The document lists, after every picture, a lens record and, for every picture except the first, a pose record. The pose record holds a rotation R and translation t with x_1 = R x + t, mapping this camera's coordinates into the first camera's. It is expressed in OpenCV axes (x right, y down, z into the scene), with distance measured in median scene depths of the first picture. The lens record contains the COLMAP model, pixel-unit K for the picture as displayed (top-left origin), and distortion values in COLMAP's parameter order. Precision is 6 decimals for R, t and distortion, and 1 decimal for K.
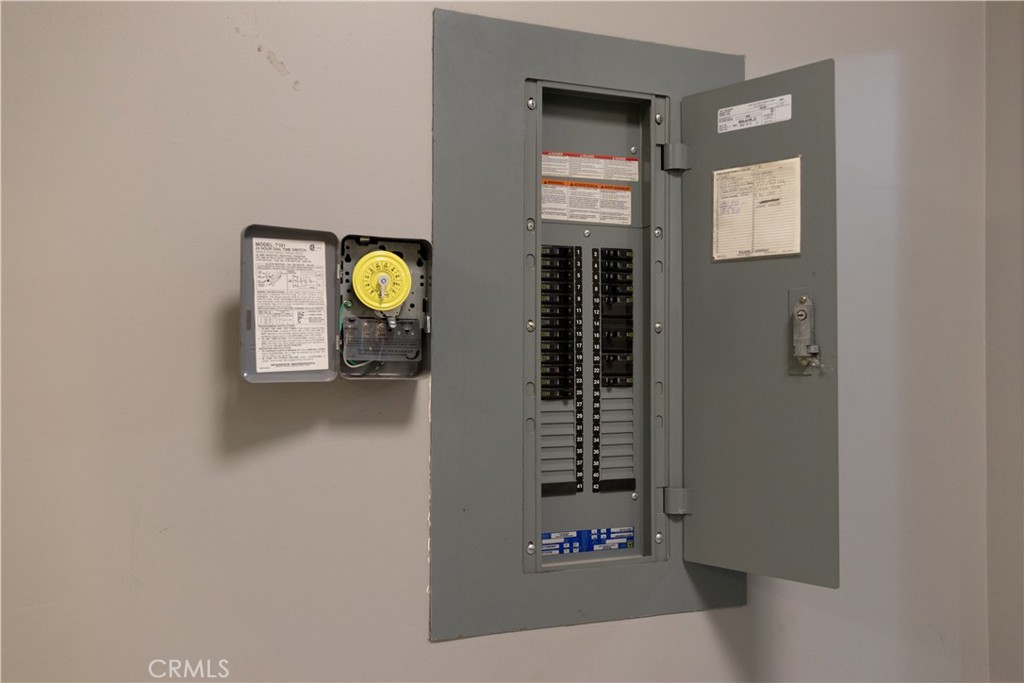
lens RADIAL K [[816.7, 0, 511.4], [0, 816.7, 357.0], [0, 0, 1]] dist [0.014710, -0.000097]
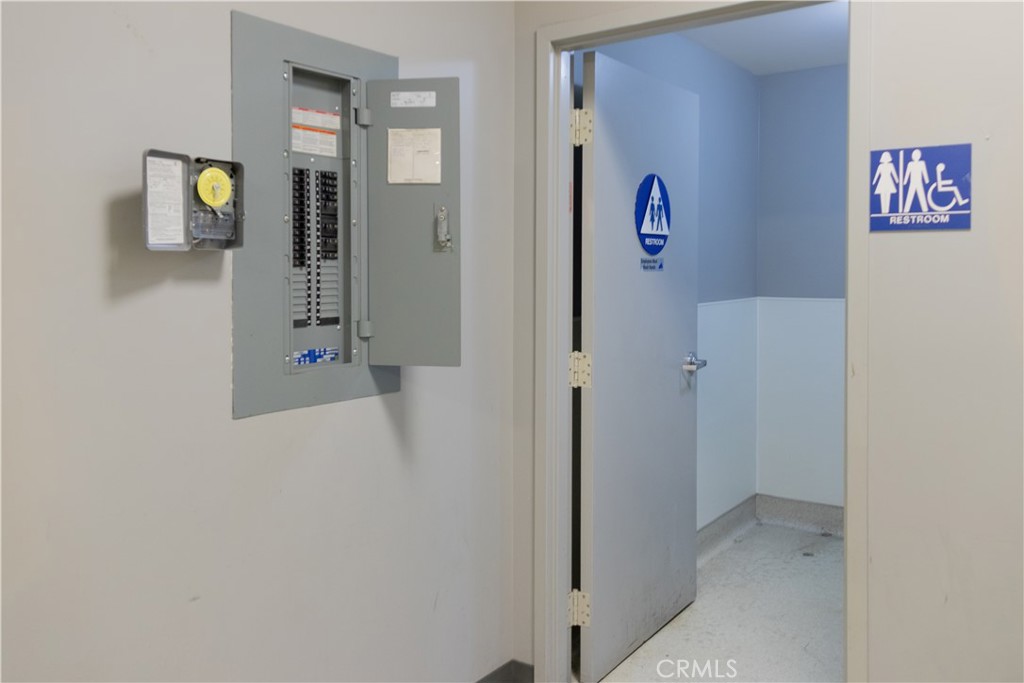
lens RADIAL K [[823.9, 0, 512.1], [0, 823.9, 283.3], [0, 0, 1]] dist [0.001907, -0.000459]
pose [[0.831446, -0.010826, 0.555500, -0.491741], [-0.008207, 0.999462, 0.031762, 0.031461], [-0.555545, -0.030967, 0.830910, -0.556427]]
